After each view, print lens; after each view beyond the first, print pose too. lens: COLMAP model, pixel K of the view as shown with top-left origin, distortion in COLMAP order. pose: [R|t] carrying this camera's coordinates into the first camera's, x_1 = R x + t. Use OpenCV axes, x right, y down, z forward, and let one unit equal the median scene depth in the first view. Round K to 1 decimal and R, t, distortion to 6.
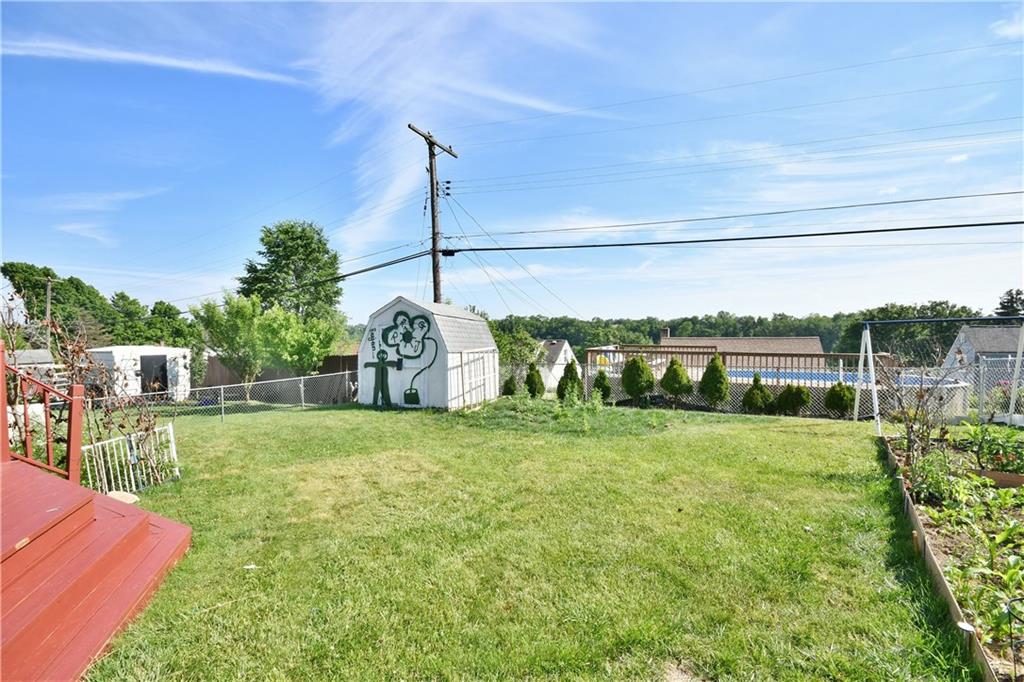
lens RADIAL K [[446.3, 0, 501.1], [0, 446.3, 344.2], [0, 0, 1]] dist [-0.000105, 0.000110]
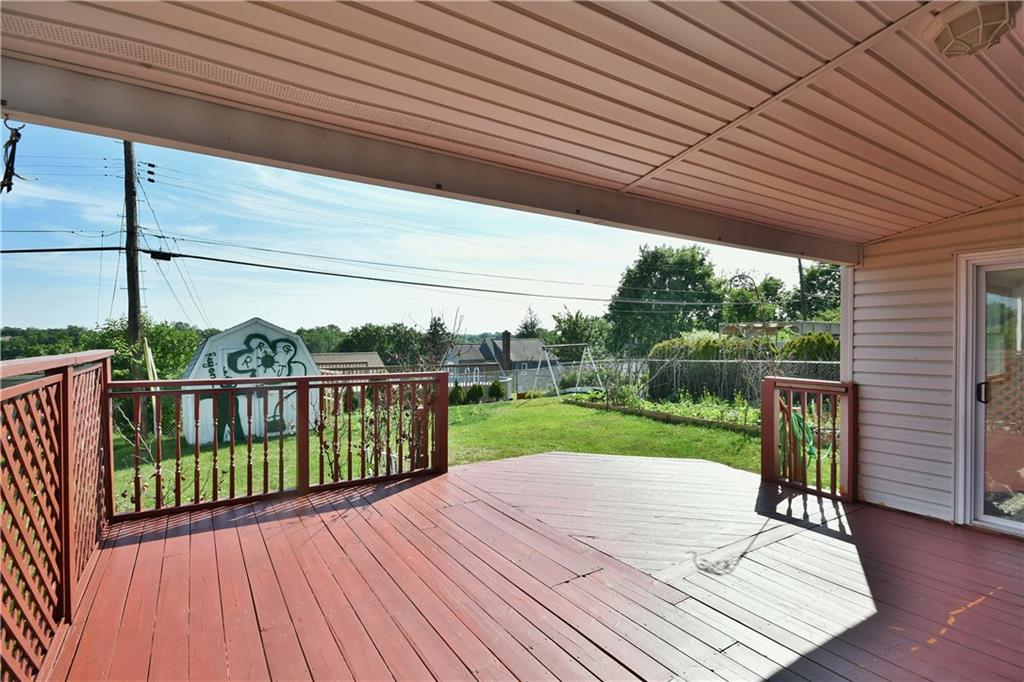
lens RADIAL K [[488.8, 0, 507.2], [0, 488.8, 346.9], [0, 0, 1]] dist [0.002644, 0.000201]
pose [[0.503717, -0.006209, 0.863846, -0.565282], [0.029469, 0.999516, -0.009999, -0.014432], [-0.863366, 0.030493, 0.503656, 0.029778]]
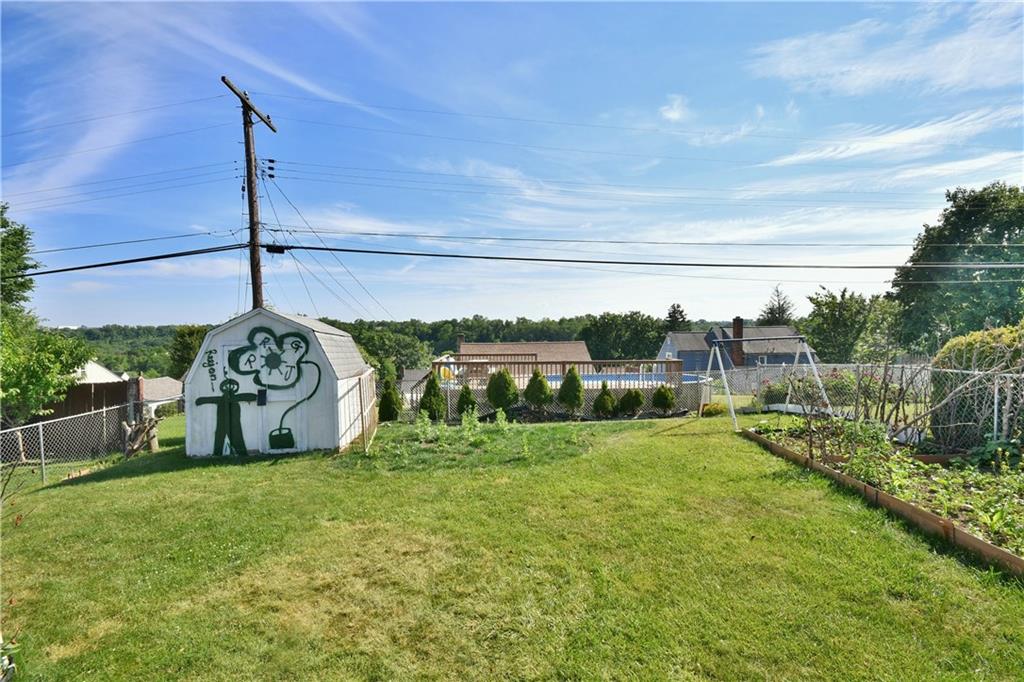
lens RADIAL K [[452.1, 0, 502.1], [0, 452.1, 343.3], [0, 0, 1]] dist [0.014936, -0.014191]
pose [[0.872401, -0.015355, 0.488550, -0.164766], [0.019057, 0.999815, -0.002607, -0.024583], [-0.488420, 0.011584, 0.872532, 0.089520]]
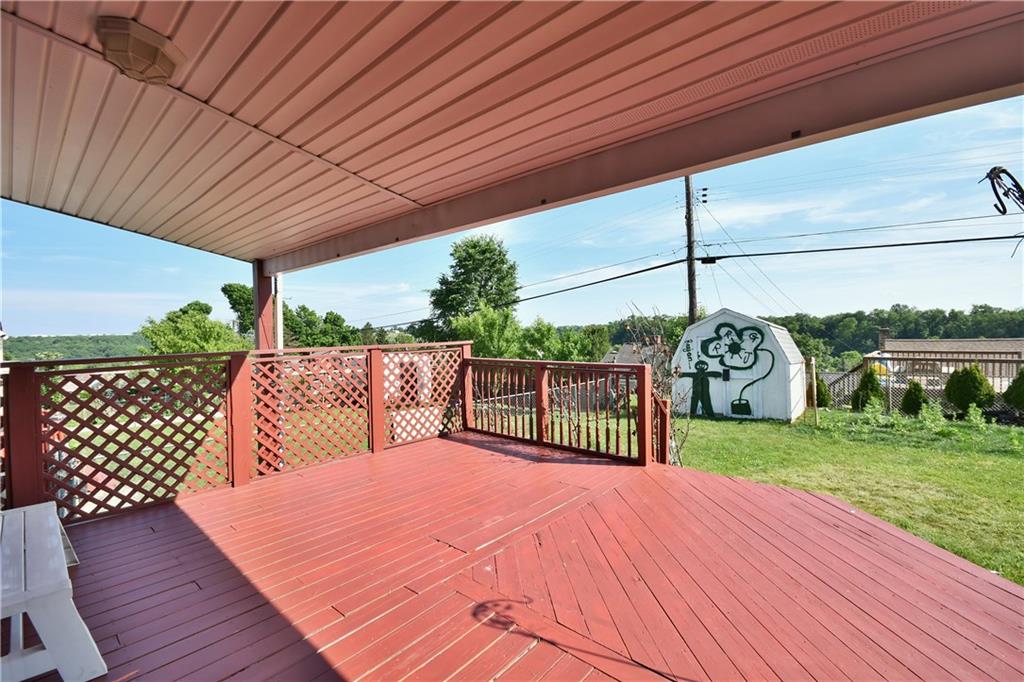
lens RADIAL K [[452.1, 0, 502.1], [0, 452.1, 343.3], [0, 0, 1]] dist [0.014936, -0.014191]
pose [[0.966181, -0.009058, -0.257708, -0.304420], [0.007147, 0.999940, -0.008354, -0.015144], [0.257768, 0.006229, 0.966187, -0.090781]]
